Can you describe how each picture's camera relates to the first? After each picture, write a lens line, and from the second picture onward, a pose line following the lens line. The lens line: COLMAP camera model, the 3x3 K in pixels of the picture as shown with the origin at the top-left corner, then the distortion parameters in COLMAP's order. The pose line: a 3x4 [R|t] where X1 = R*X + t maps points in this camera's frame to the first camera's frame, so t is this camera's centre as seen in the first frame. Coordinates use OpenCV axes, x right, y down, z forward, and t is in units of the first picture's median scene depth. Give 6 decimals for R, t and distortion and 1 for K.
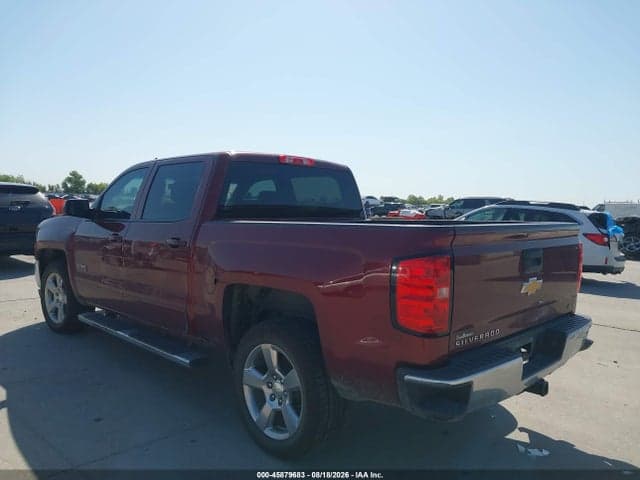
lens RADIAL K [[506.2, 0, 320.8], [0, 506.2, 240.1], [0, 0, 1]] dist [0.017164, -0.037286]
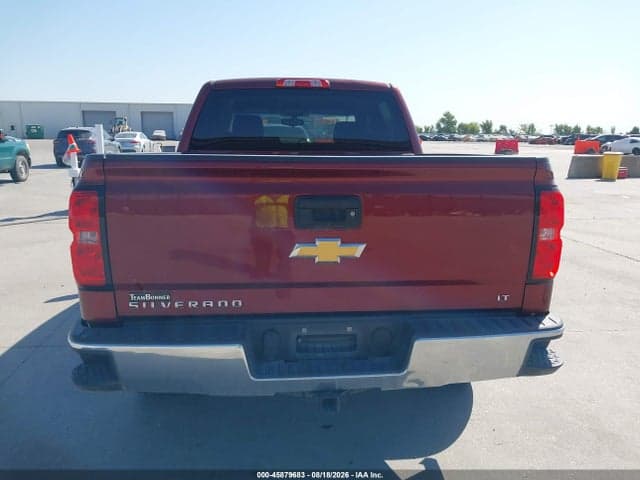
lens RADIAL K [[506.2, 0, 321.1], [0, 506.2, 244.2], [0, 0, 1]] dist [0.017164, -0.037286]
pose [[0.783938, 0.110408, -0.610942, 0.551602], [-0.032901, 0.990065, 0.136705, -0.003501], [0.619966, -0.087068, 0.779783, 0.328335]]
